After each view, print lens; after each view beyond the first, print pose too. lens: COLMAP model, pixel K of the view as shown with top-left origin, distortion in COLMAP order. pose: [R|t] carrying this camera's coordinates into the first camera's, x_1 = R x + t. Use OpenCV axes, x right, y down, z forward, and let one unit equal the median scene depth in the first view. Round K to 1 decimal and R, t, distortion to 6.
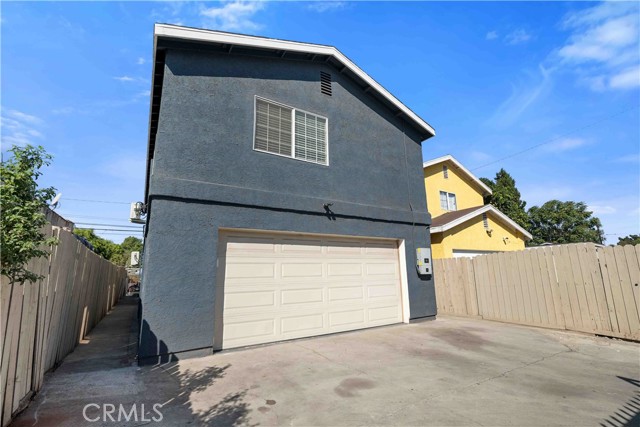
lens RADIAL K [[290.2, 0, 312.7], [0, 290.2, 203.7], [0, 0, 1]] dist [0.003810, -0.000396]
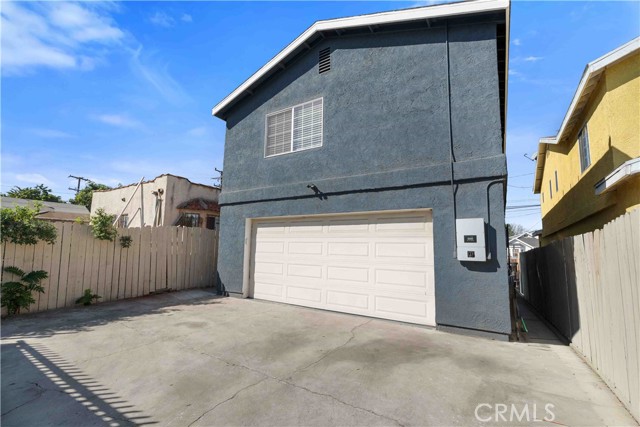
lens RADIAL K [[290.2, 0, 312.7], [0, 290.2, 203.7], [0, 0, 1]] dist [0.003810, -0.000396]
pose [[0.416156, -0.117402, -0.901682, 0.967161], [0.177101, 0.983105, -0.046266, 0.110840], [0.891880, -0.140435, 0.429917, 0.539168]]
